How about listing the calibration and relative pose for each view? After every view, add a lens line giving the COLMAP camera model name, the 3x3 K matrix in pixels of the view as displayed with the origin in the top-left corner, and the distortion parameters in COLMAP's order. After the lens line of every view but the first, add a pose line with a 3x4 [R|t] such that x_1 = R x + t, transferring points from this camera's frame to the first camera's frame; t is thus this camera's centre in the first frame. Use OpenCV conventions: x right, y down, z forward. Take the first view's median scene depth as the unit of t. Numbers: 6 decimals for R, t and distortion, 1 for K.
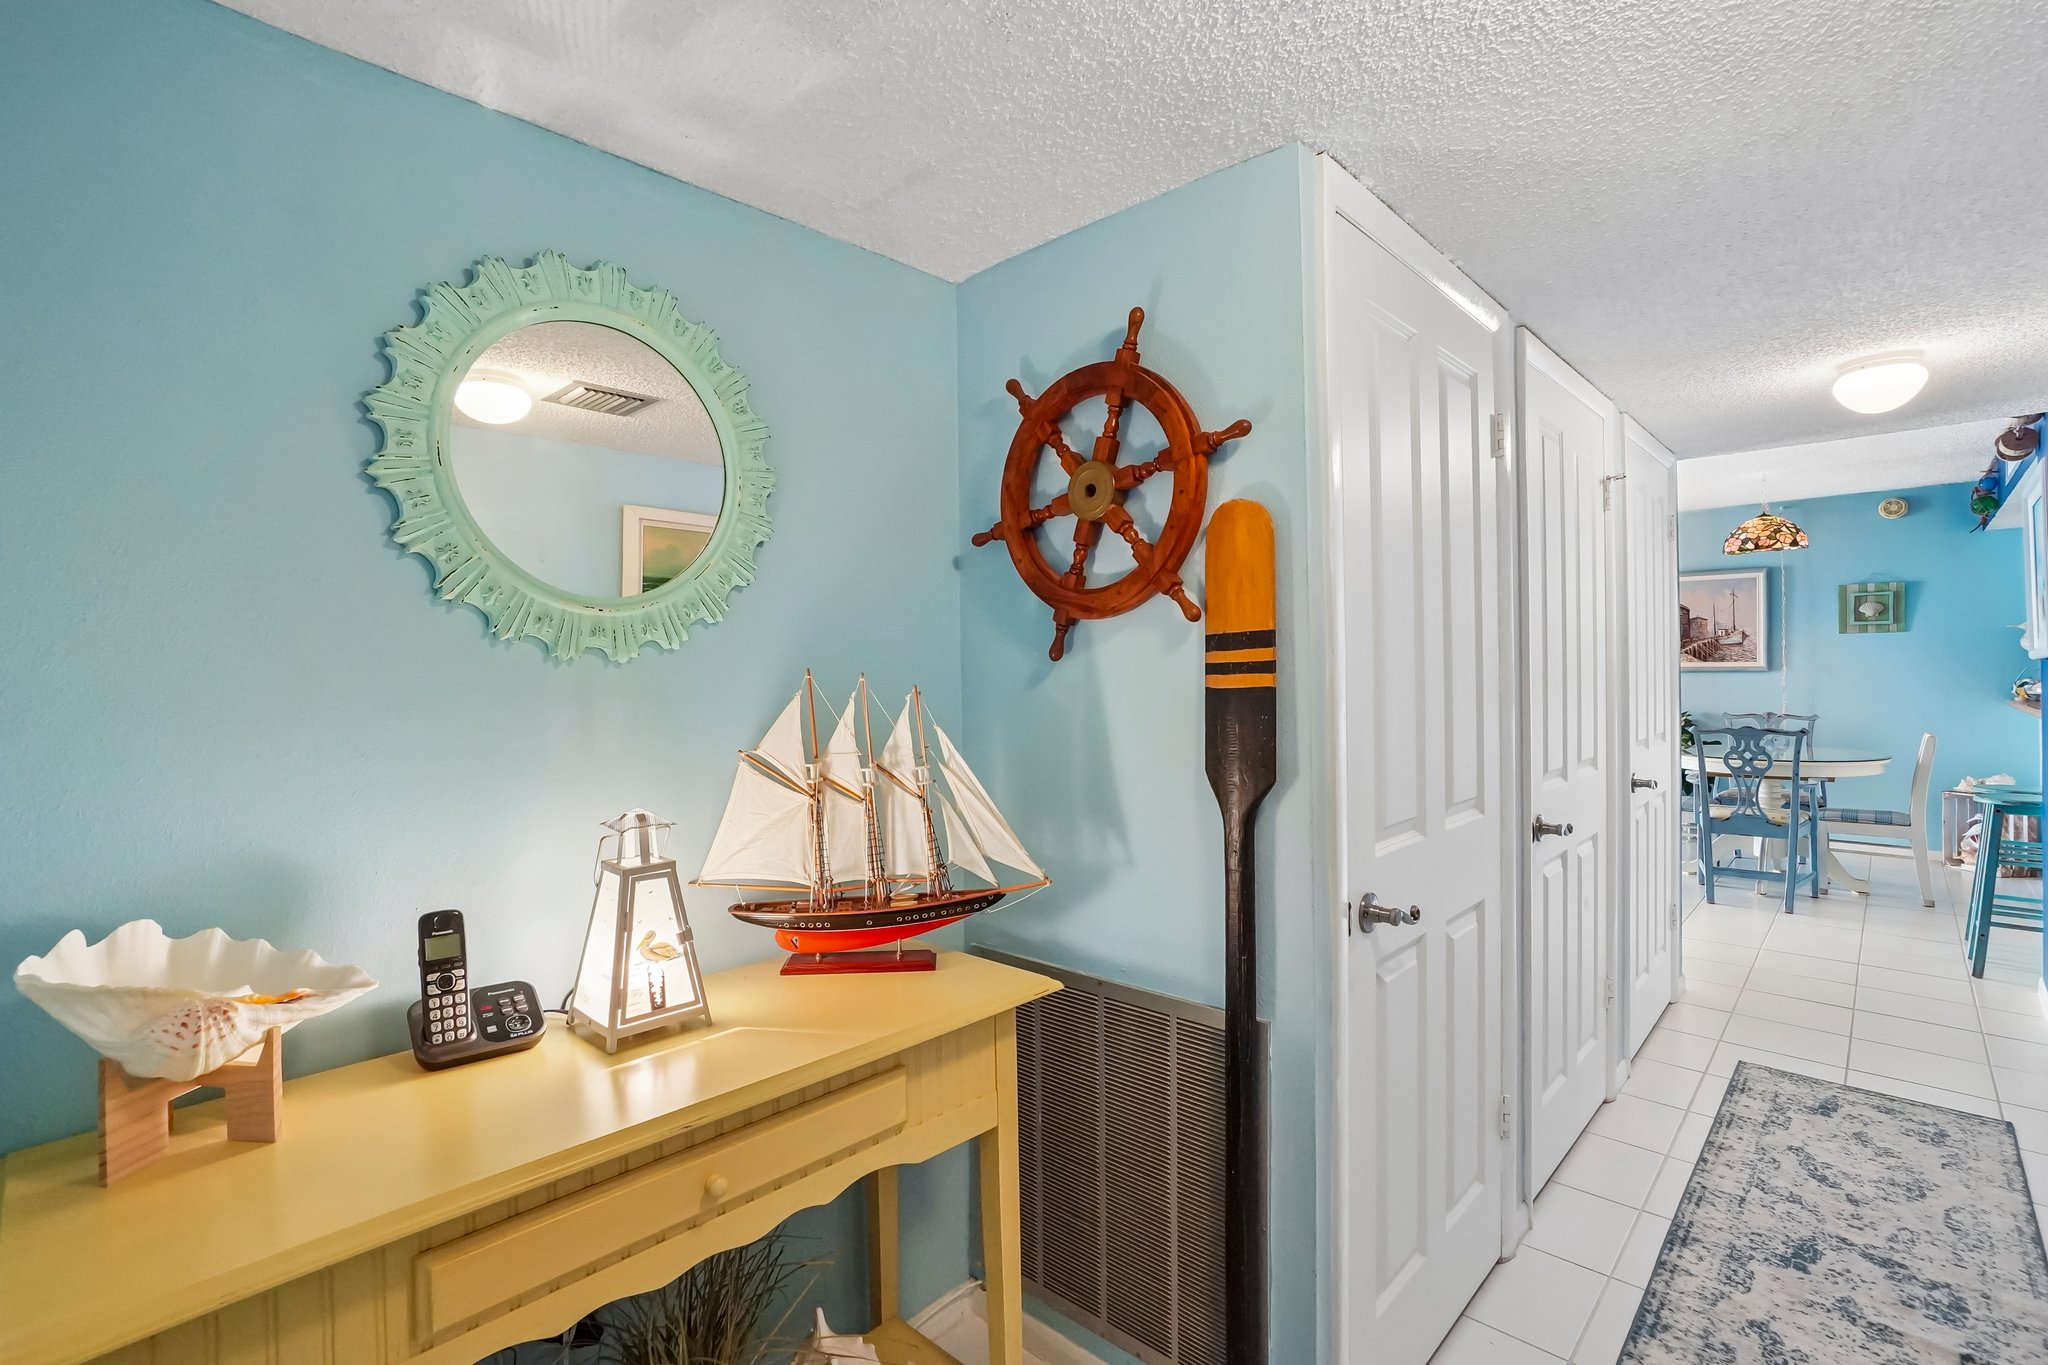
lens RADIAL K [[921.3, 0, 1025.6], [0, 921.3, 675.4], [0, 0, 1]] dist [-0.048820, 0.023474]
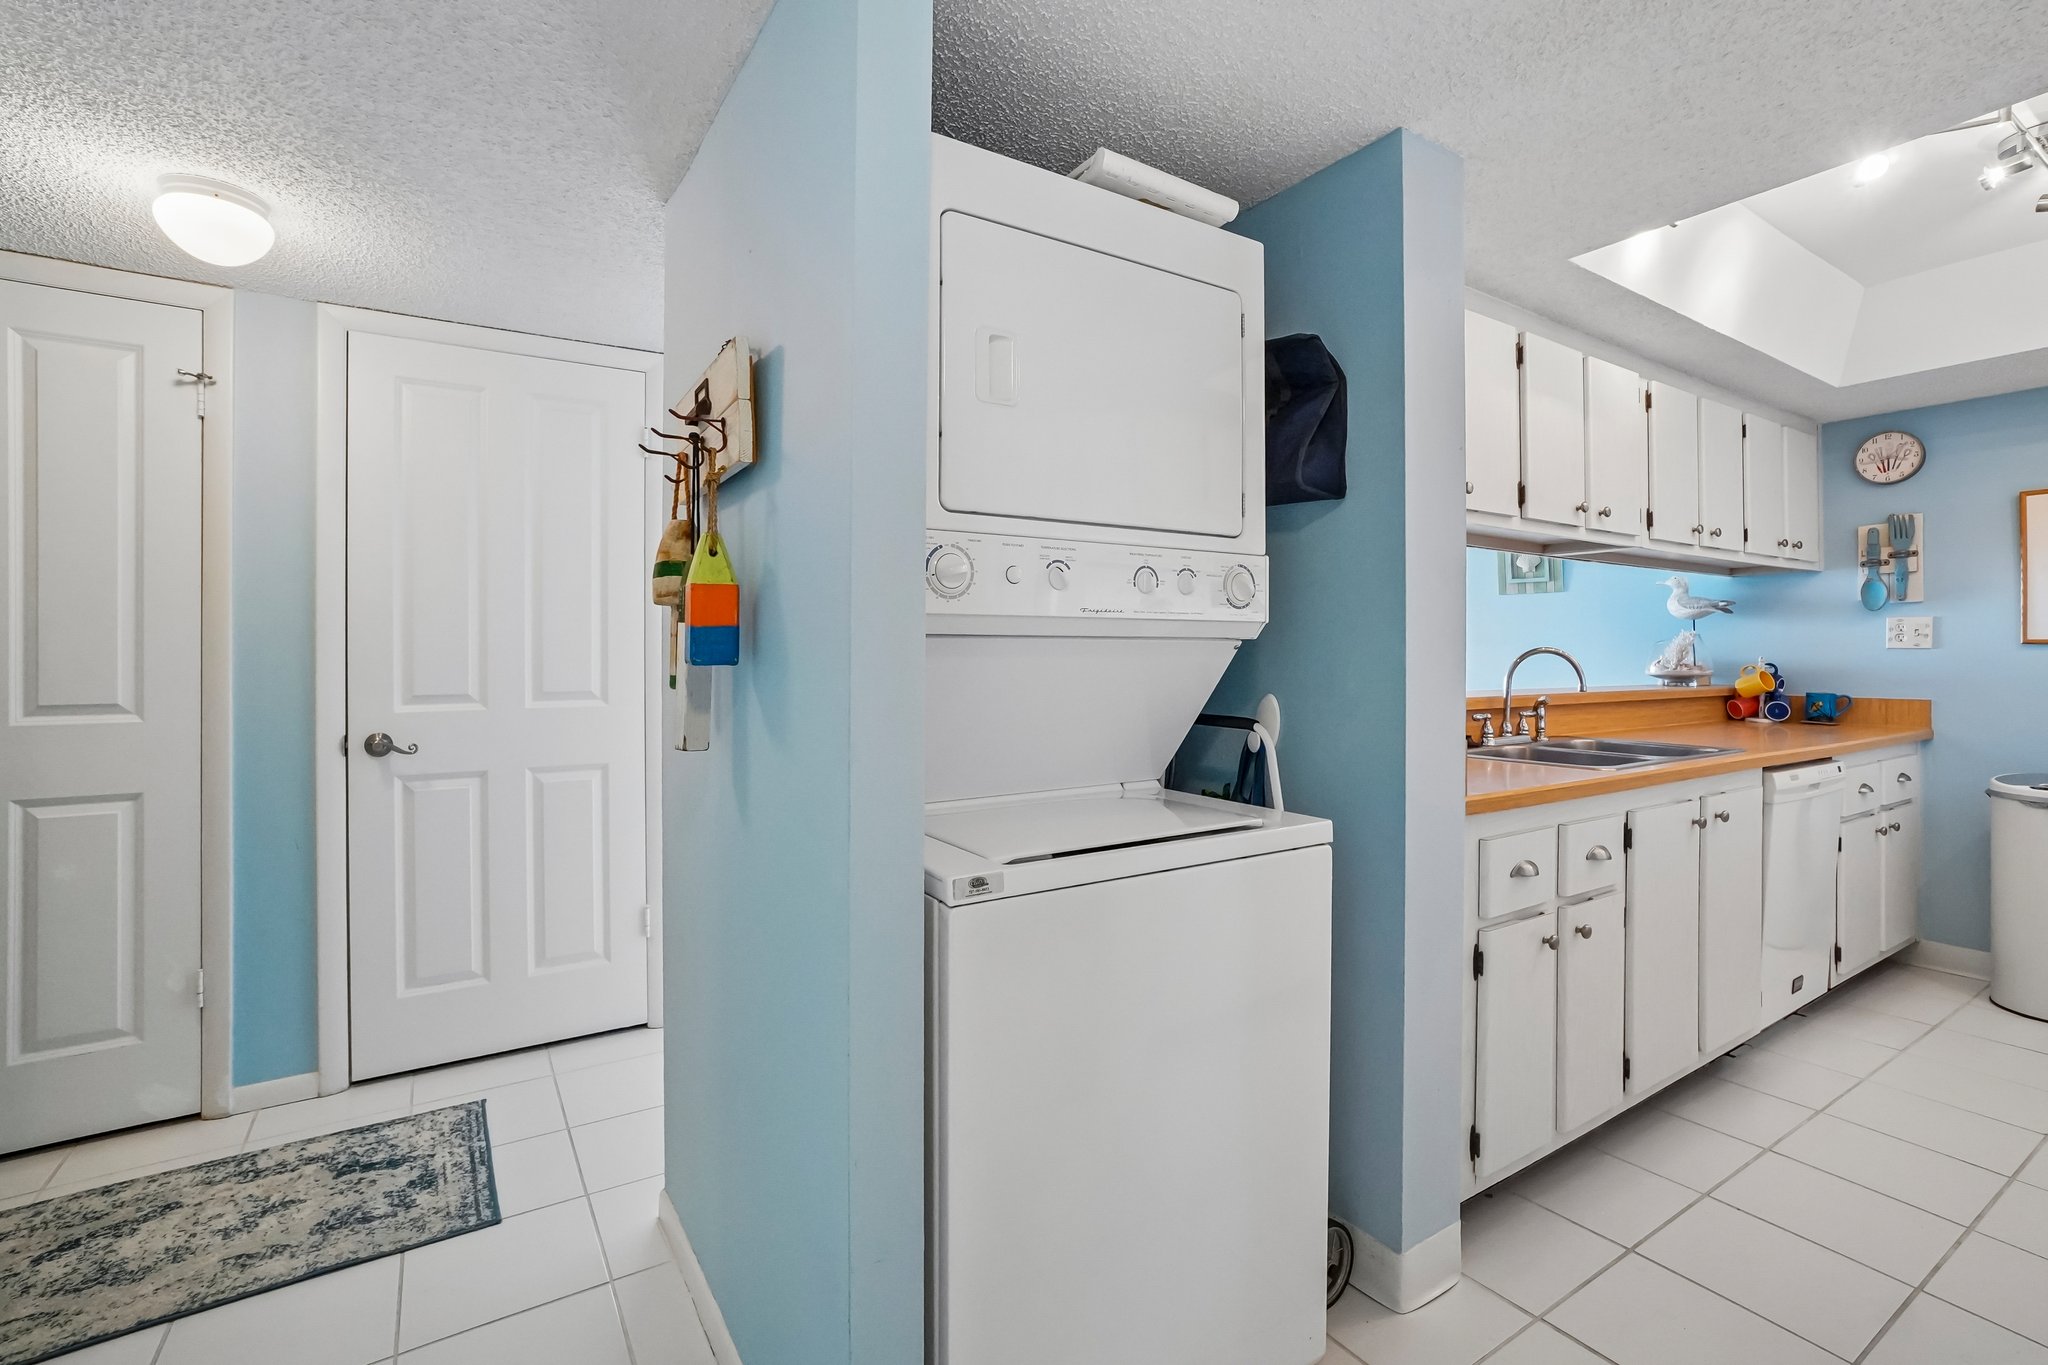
lens RADIAL K [[923.1, 0, 1037.6], [0, 923.1, 629.4], [0, 0, 1]] dist [-0.053672, 0.023449]
pose [[0.973087, 0.012929, -0.230077, 0.713630], [-0.019947, 0.999403, -0.028201, 0.012480], [0.229575, 0.032031, 0.972764, 0.160306]]
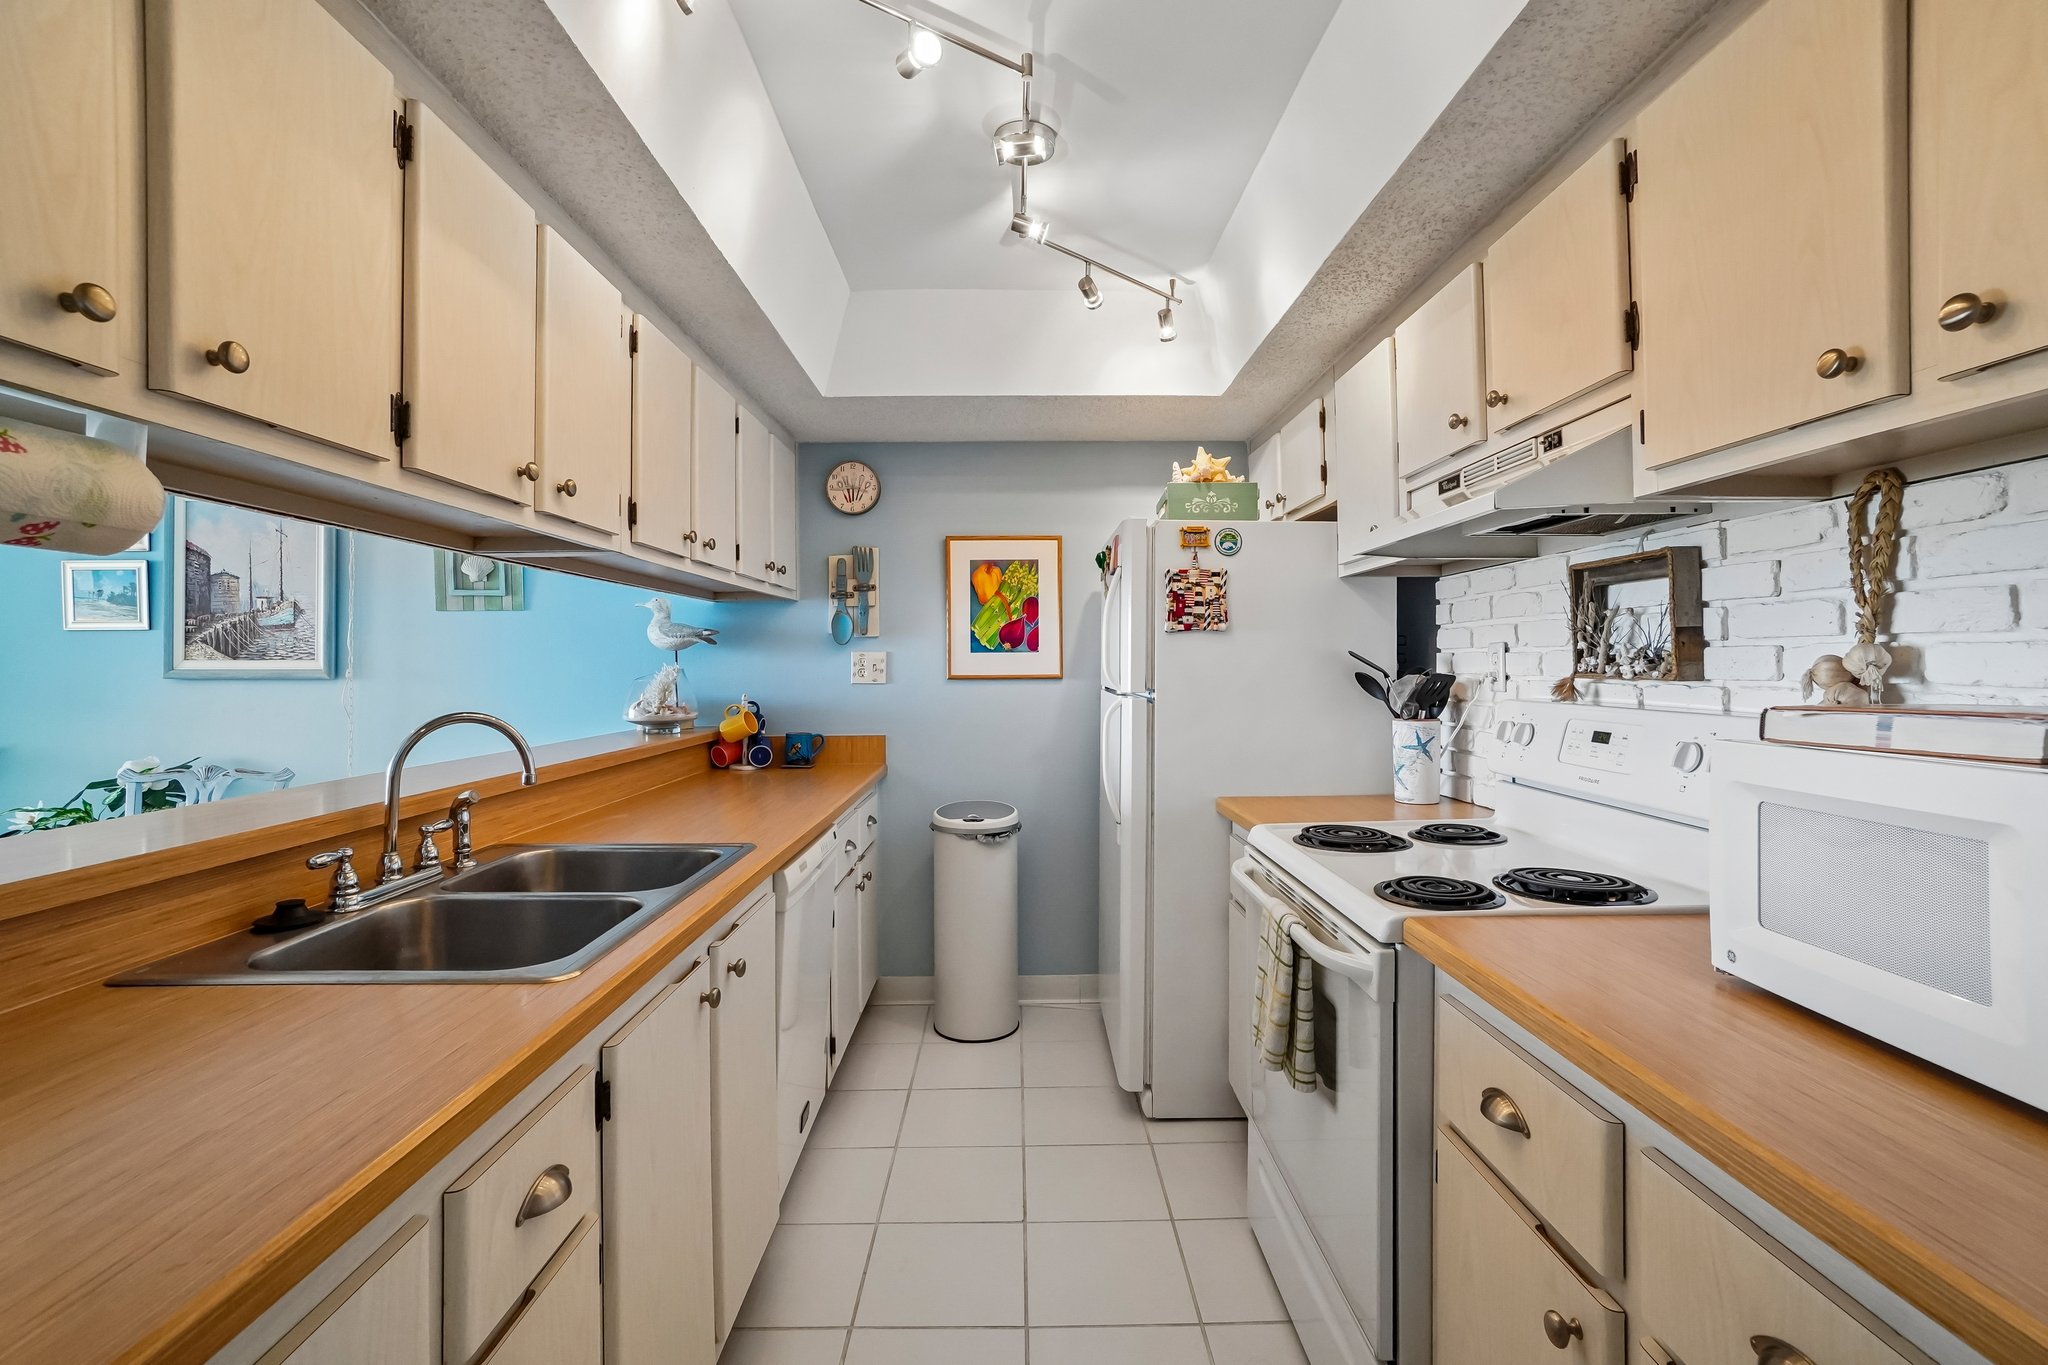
lens RADIAL K [[921.3, 0, 1025.6], [0, 921.3, 675.4], [0, 0, 1]] dist [-0.048820, 0.023474]
pose [[0.712511, 0.003083, 0.701654, 0.786072], [-0.000669, 0.999993, -0.003714, -0.005342], [-0.701661, 0.002177, 0.712508, 0.358530]]
